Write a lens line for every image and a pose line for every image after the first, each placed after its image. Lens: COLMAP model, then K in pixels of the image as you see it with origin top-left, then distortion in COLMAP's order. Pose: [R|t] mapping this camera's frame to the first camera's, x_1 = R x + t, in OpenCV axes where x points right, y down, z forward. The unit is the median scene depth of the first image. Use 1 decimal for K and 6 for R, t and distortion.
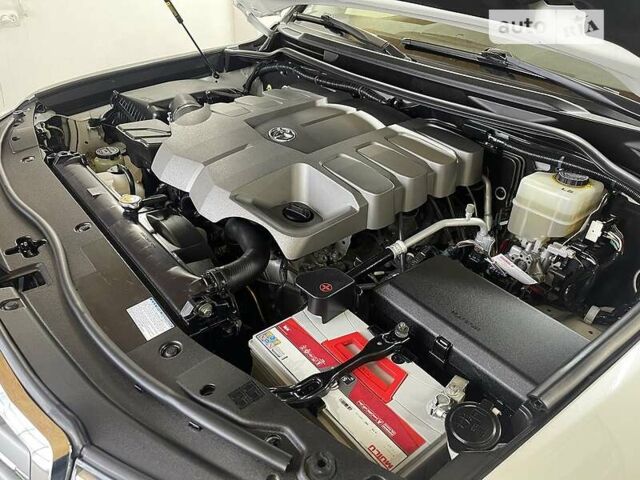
lens RADIAL K [[496.1, 0, 320.0], [0, 496.1, 240.0], [0, 0, 1]] dist [0.004642, -0.003122]
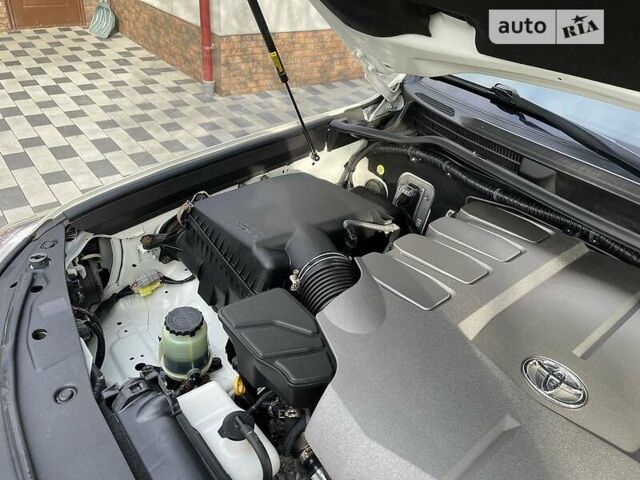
lens RADIAL K [[485.7, 0, 320.0], [0, 485.7, 240.0], [0, 0, 1]] dist [0.064897, -0.081544]
pose [[0.998905, 0.033176, 0.032992, -0.400738], [-0.034263, 0.998870, 0.032931, -0.425240], [-0.031863, -0.034025, 0.998913, 0.553589]]
